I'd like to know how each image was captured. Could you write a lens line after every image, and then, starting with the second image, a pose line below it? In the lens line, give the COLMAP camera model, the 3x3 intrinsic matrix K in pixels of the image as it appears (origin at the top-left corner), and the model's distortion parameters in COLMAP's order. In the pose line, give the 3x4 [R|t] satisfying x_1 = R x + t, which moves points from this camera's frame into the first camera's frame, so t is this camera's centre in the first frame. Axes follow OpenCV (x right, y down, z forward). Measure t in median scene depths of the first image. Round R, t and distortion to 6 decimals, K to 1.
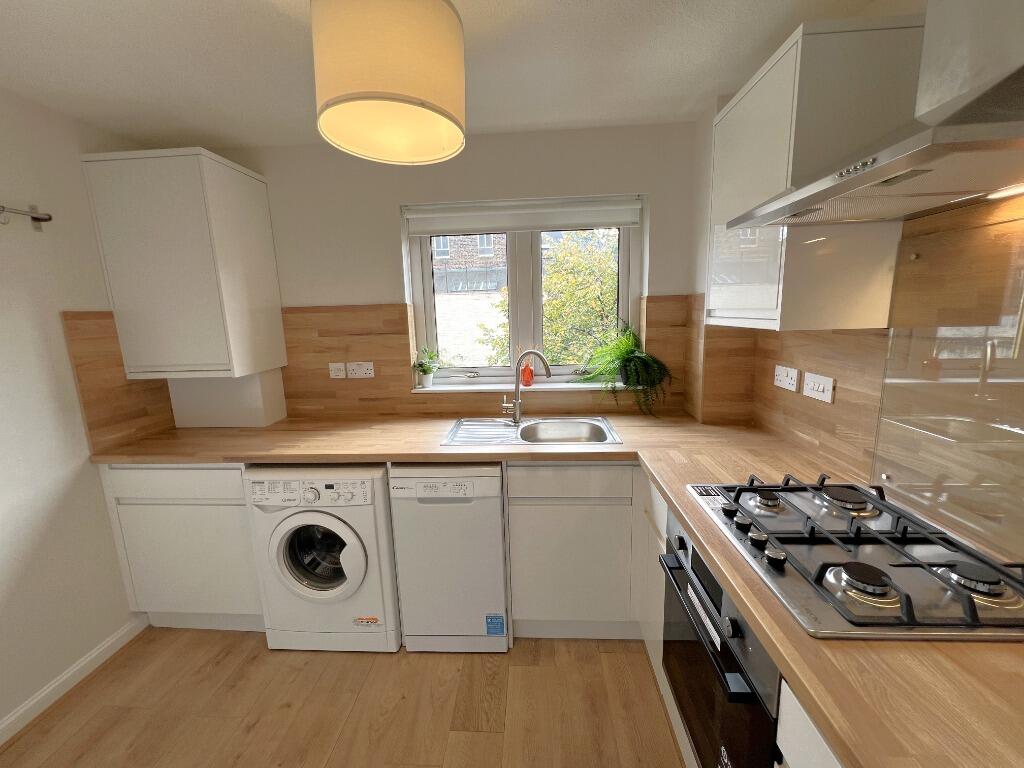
lens RADIAL K [[410.5, 0, 511.8], [0, 410.5, 381.7], [0, 0, 1]] dist [0.000881, 0.000006]
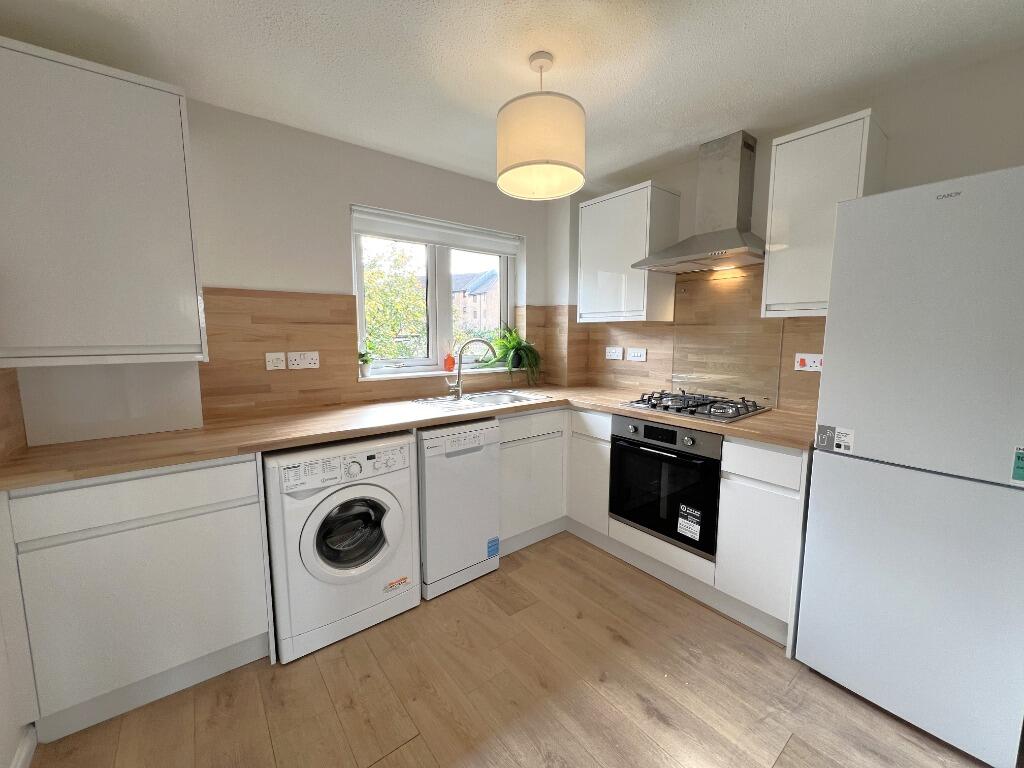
lens RADIAL K [[411.2, 0, 512.2], [0, 411.2, 383.0], [0, 0, 1]] dist [0.002831, -0.000014]
pose [[0.744512, -0.050140, 0.665723, -0.803341], [0.092231, 0.995339, -0.028181, 0.119645], [-0.661207, 0.082382, 0.745667, -0.037871]]
